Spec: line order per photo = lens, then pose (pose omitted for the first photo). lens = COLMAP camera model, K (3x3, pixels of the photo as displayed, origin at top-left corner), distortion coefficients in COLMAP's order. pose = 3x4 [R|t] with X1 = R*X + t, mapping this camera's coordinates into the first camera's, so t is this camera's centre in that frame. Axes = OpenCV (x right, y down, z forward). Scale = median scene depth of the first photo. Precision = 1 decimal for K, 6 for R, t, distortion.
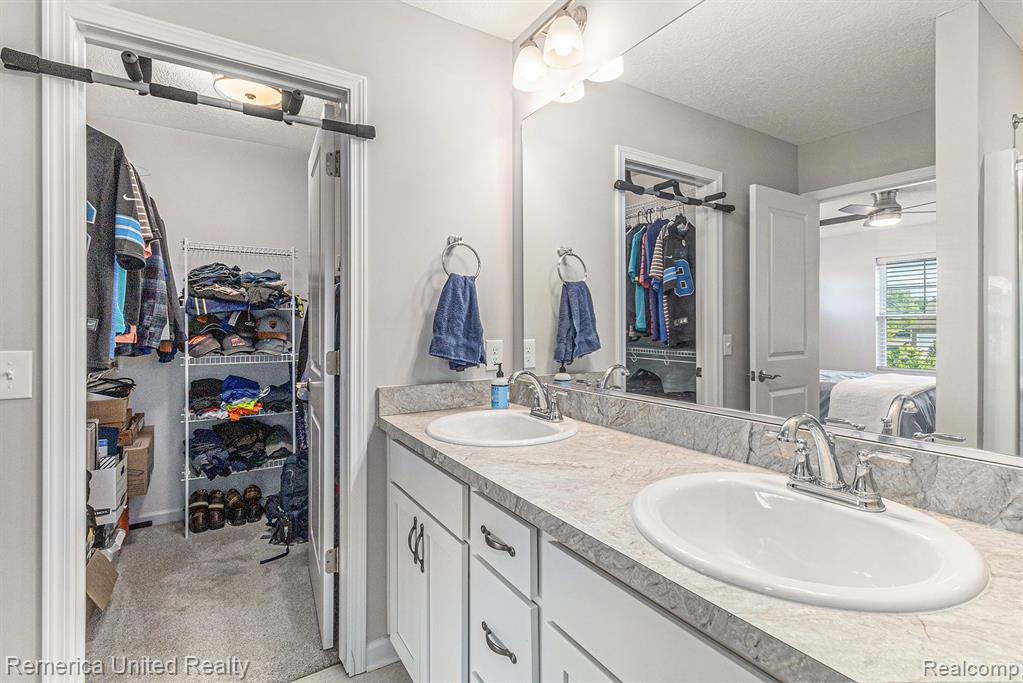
lens RADIAL K [[474.9, 0, 515.1], [0, 474.9, 319.8], [0, 0, 1]] dist [0.004337, 0.000647]
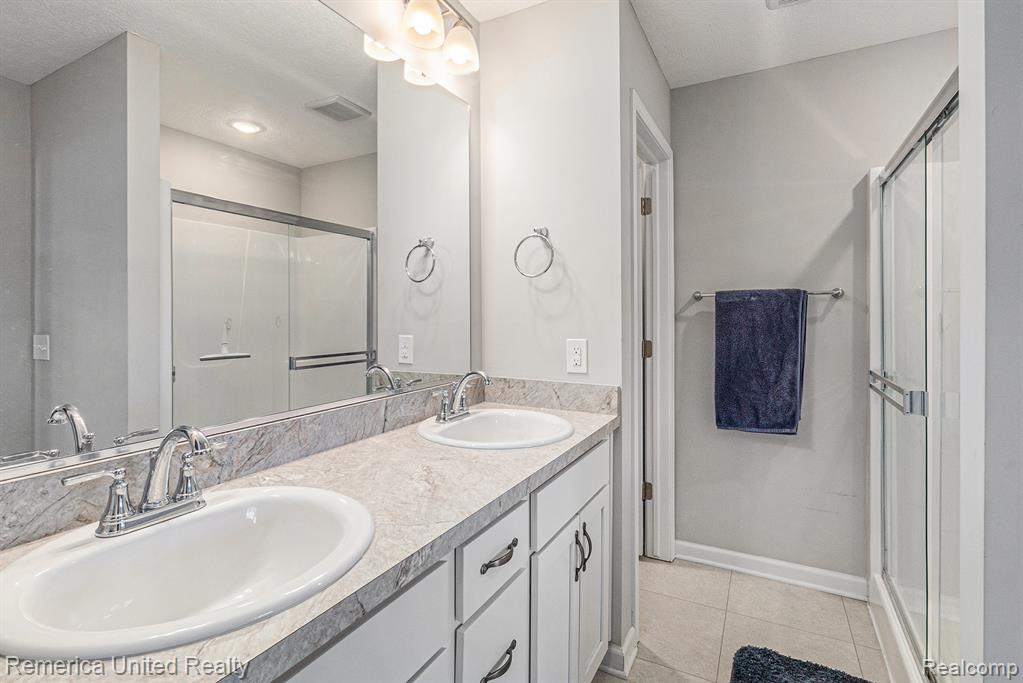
lens RADIAL K [[474.9, 0, 515.1], [0, 474.9, 319.8], [0, 0, 1]] dist [0.004337, 0.000647]
pose [[-0.484540, -0.000488, 0.874769, -0.802131], [0.003627, 0.999990, 0.002567, -0.001819], [-0.874761, 0.004417, -0.484534, 1.315604]]
